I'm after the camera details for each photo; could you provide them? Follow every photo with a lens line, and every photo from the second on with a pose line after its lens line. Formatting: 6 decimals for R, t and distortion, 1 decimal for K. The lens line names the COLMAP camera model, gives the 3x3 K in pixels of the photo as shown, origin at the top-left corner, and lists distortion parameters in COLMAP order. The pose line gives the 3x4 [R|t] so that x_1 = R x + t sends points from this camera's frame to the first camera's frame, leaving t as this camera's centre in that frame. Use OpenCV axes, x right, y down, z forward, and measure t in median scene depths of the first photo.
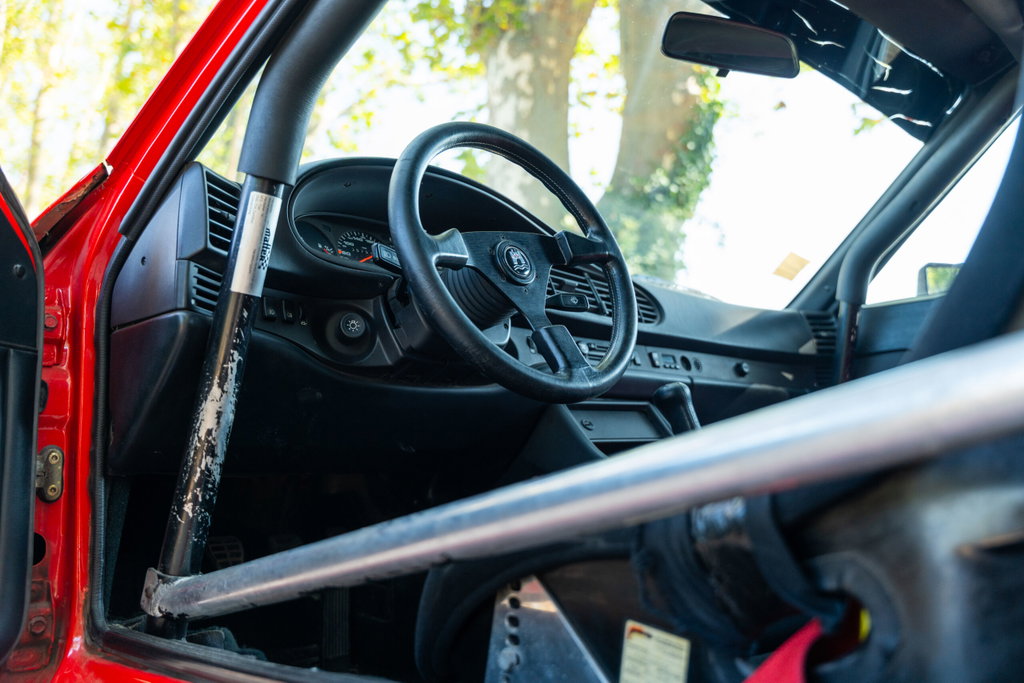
lens RADIAL K [[951.2, 0, 512.0], [0, 951.2, 341.5], [0, 0, 1]] dist [0.006390, 0.003228]
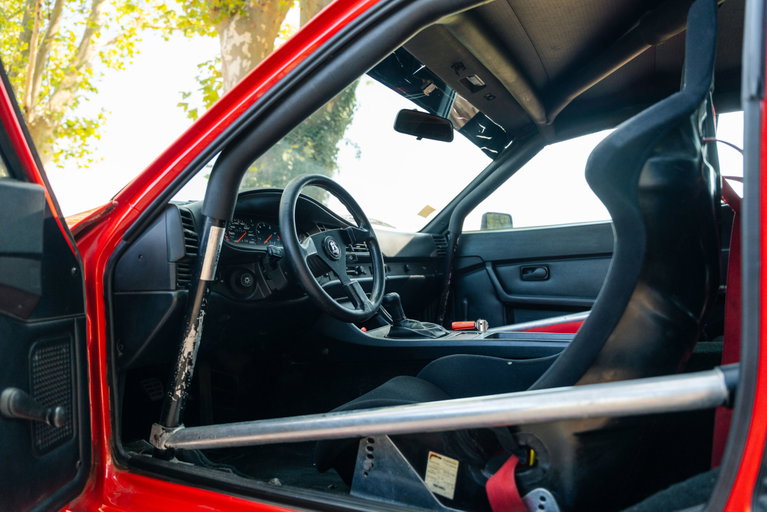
lens RADIAL K [[555.5, 0, 384.9], [0, 555.5, 242.5], [0, 0, 1]] dist [0.002507, -0.000028]
pose [[0.943130, -0.000273, 0.332425, -0.284729], [-0.044645, 0.990836, 0.127478, -0.252845], [-0.329413, -0.135069, 0.934475, -0.121525]]
